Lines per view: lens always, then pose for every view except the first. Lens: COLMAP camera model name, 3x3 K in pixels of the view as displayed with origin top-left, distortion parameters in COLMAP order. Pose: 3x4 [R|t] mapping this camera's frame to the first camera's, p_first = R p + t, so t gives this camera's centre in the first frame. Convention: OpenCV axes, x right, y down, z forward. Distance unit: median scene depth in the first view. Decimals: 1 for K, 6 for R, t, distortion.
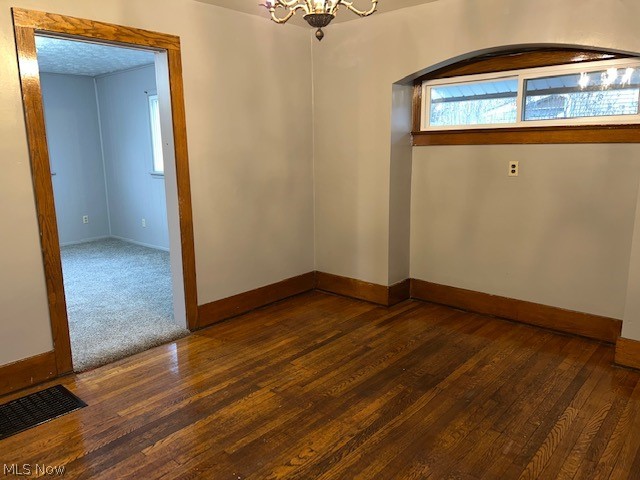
lens RADIAL K [[470.1, 0, 321.6], [0, 470.1, 250.1], [0, 0, 1]] dist [0.004689, 0.001818]
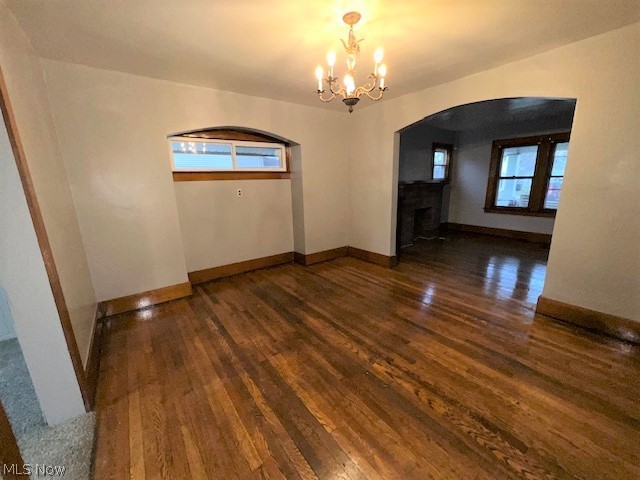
lens RADIAL K [[256.3, 0, 317.2], [0, 256.3, 241.1], [0, 0, 1]] dist [0.000427, 0.000684]
pose [[0.208916, -0.216356, 0.953700, -0.690031], [0.233880, 0.957974, 0.166093, -0.107919], [-0.949555, 0.188352, 0.250737, 0.605329]]
